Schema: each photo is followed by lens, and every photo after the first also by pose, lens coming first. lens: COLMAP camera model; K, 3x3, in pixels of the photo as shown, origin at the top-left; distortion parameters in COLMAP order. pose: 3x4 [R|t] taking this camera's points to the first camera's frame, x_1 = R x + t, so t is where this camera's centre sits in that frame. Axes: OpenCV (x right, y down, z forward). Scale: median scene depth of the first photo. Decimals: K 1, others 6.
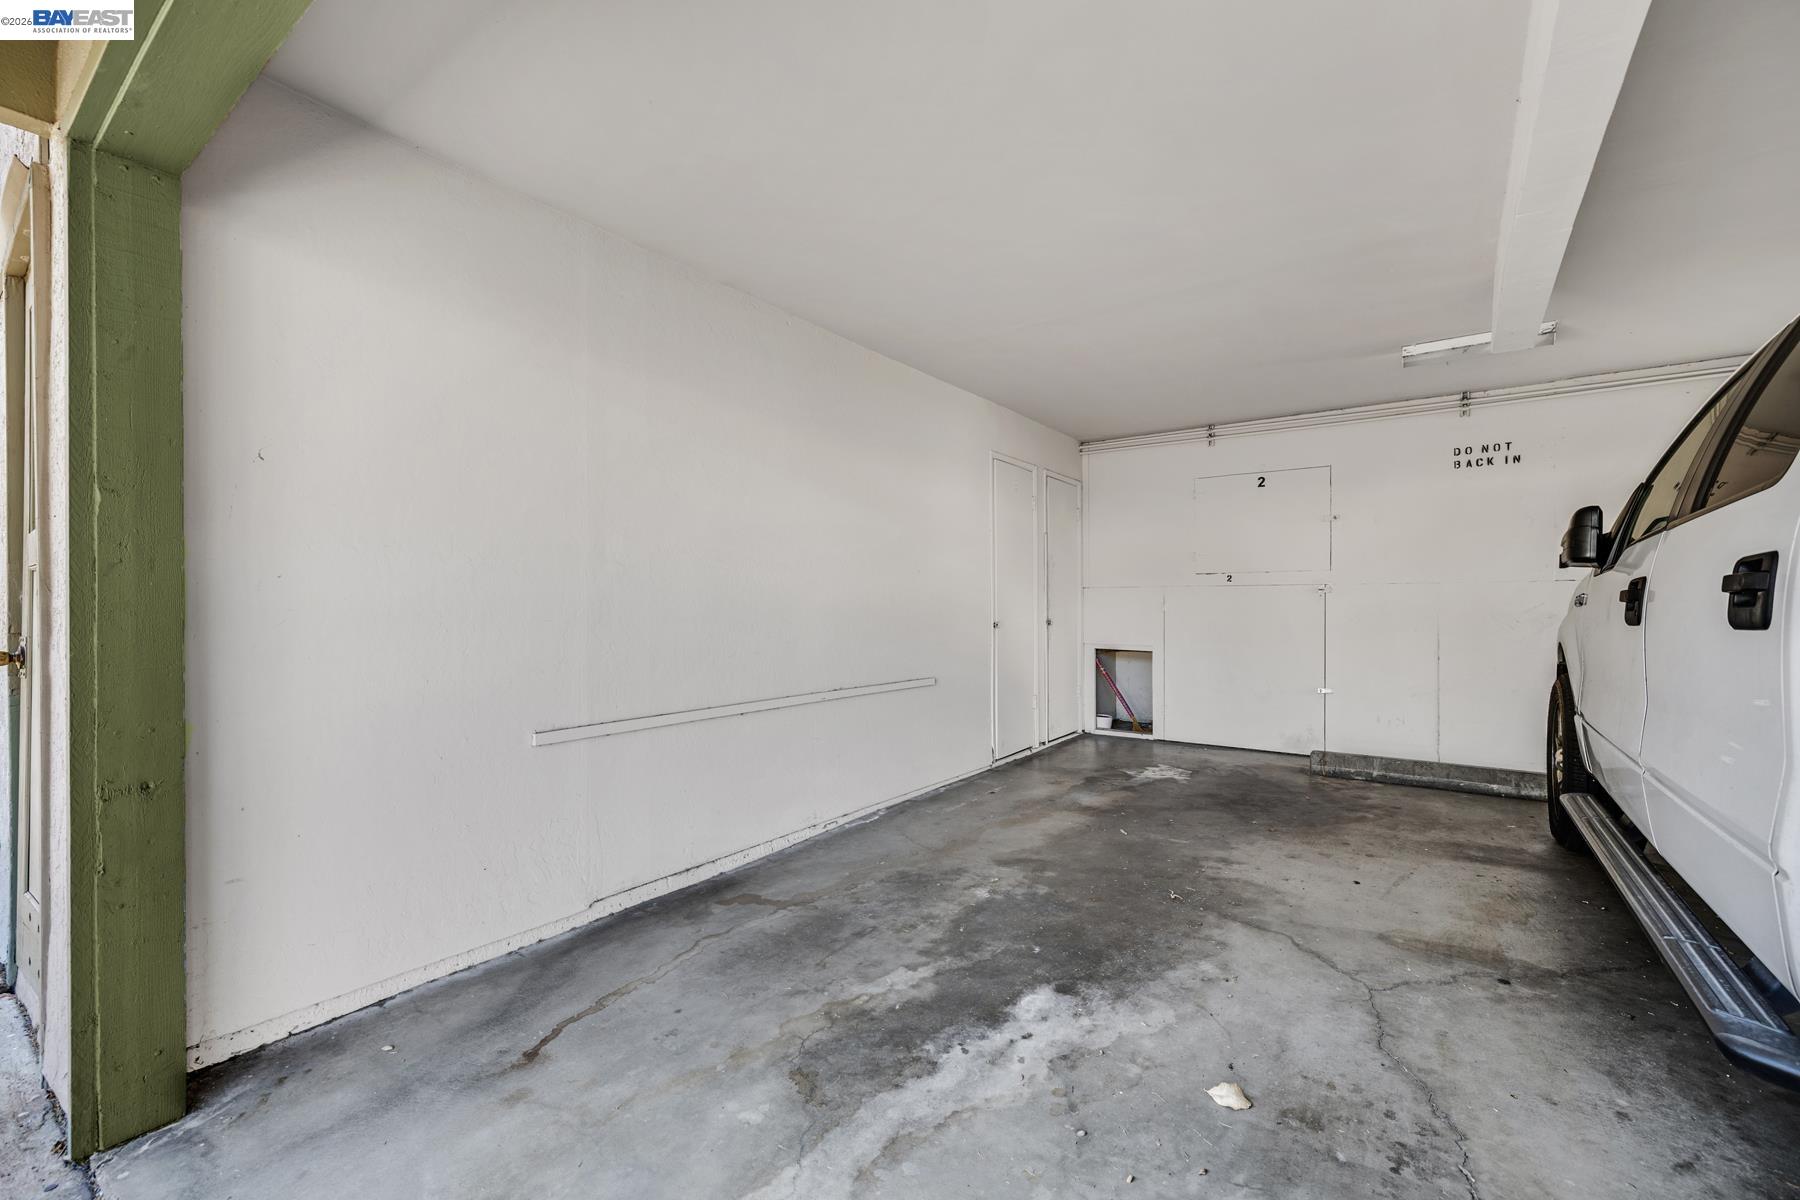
lens RADIAL K [[745.4, 0, 895.7], [0, 745.4, 602.2], [0, 0, 1]] dist [-0.001947, -0.000459]
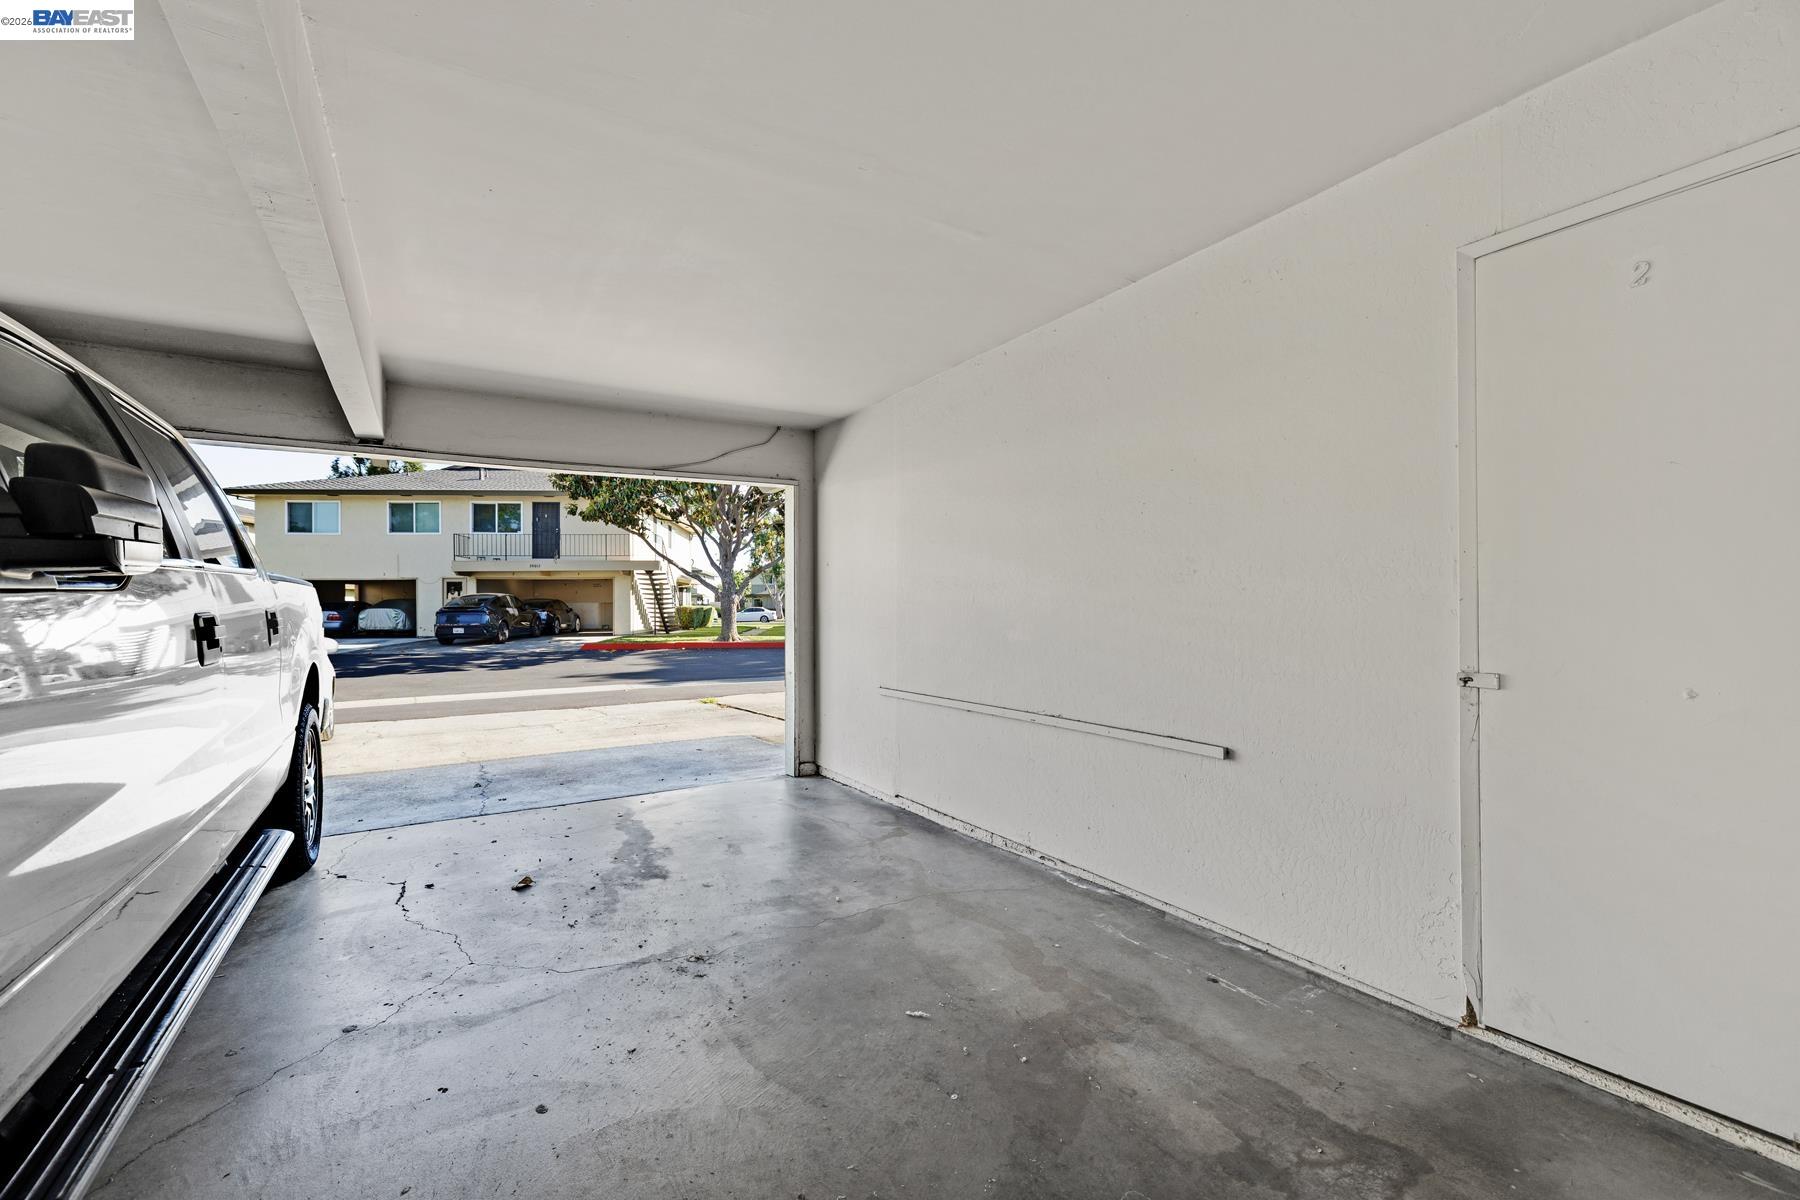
lens RADIAL K [[745.4, 0, 895.7], [0, 745.4, 602.2], [0, 0, 1]] dist [-0.001947, -0.000459]
pose [[-0.371615, -0.002224, -0.928384, 0.857404], [0.012195, 0.999899, -0.007277, -0.017067], [0.928307, -0.014025, -0.371550, 1.196819]]
